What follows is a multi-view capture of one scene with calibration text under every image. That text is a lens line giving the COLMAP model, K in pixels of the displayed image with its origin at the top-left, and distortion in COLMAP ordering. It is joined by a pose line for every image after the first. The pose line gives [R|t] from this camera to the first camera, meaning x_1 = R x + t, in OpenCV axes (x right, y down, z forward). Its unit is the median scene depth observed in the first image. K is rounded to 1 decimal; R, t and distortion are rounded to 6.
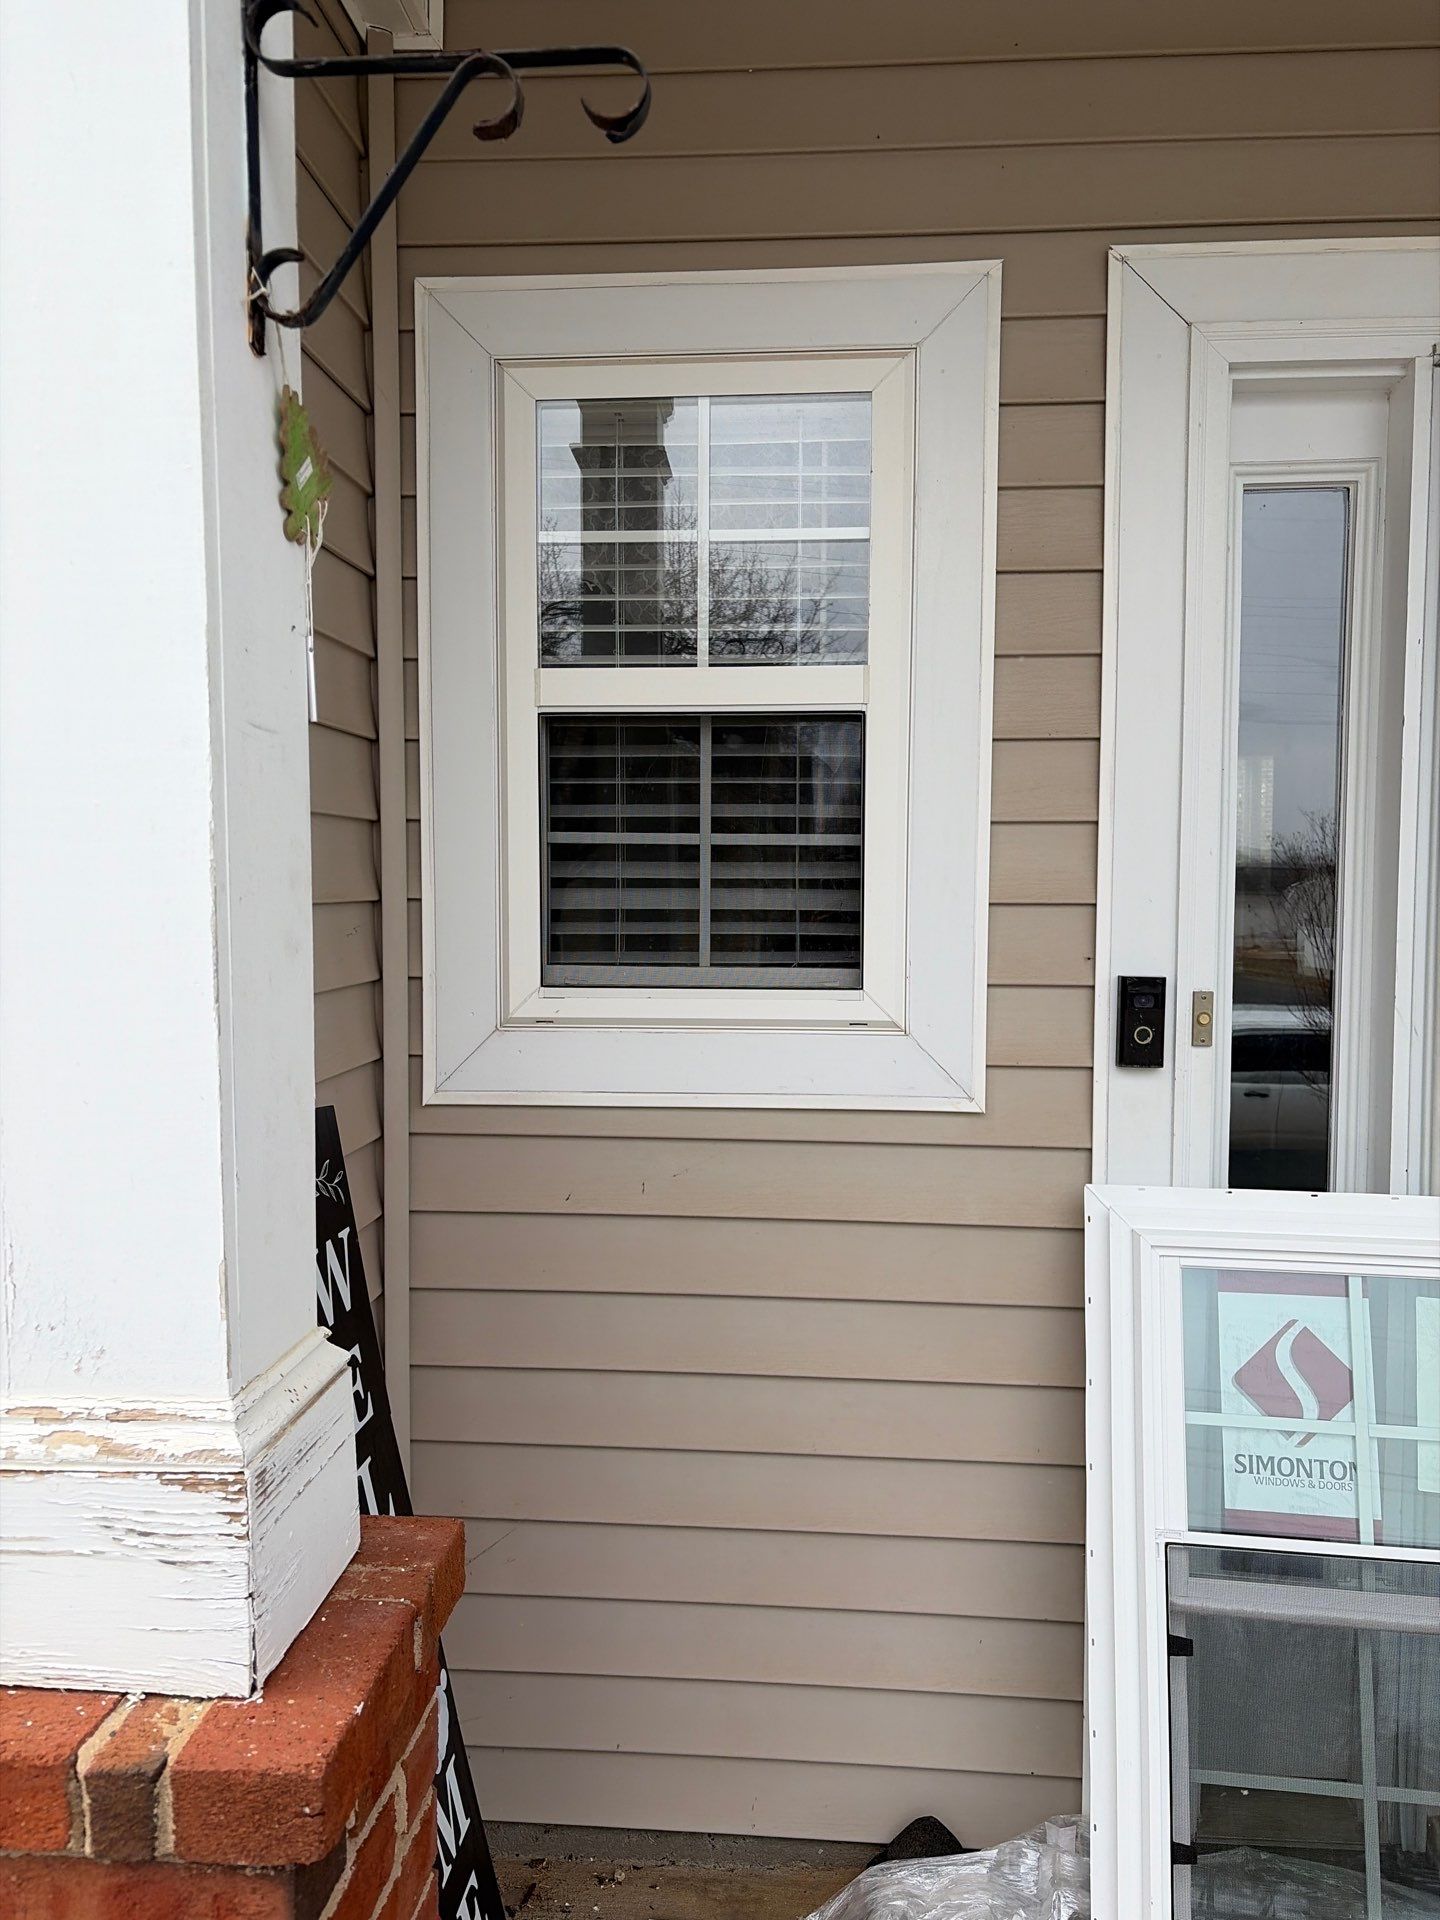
lens RADIAL K [[1529.4, 0, 703.3], [0, 1529.4, 960.5], [0, 0, 1]] dist [0.012249, -0.005346]
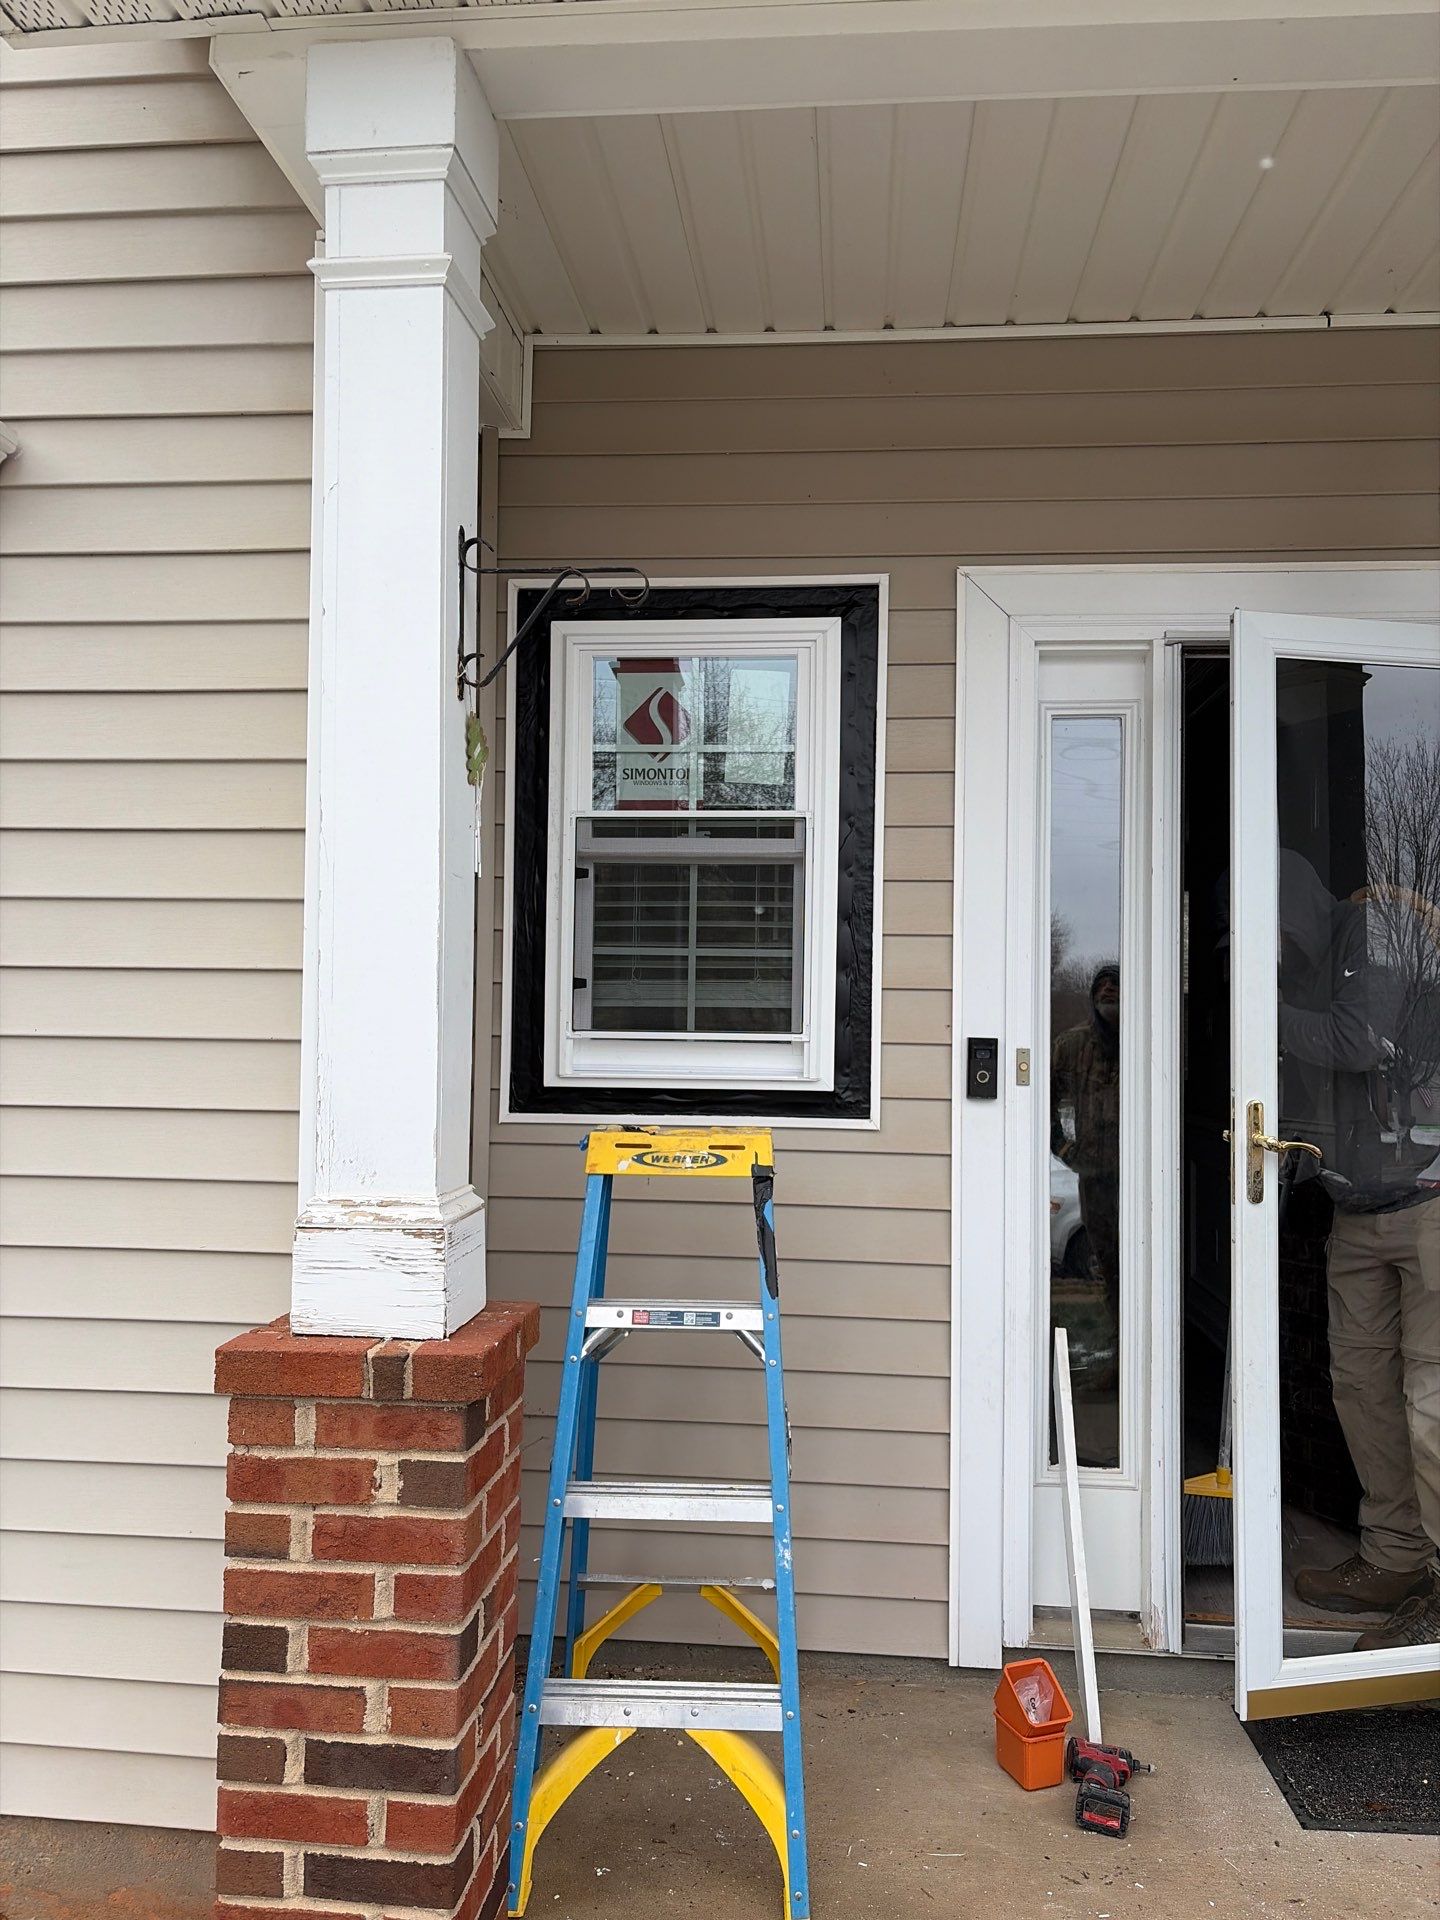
lens RADIAL K [[1529.4, 0, 727.9], [0, 1529.4, 964.7], [0, 0, 1]] dist [0.012249, -0.005346]
pose [[0.999911, 0.012821, -0.003664, 0.082998], [-0.013065, 0.996958, -0.076844, 0.114742], [0.002668, 0.076885, 0.997036, -0.997819]]
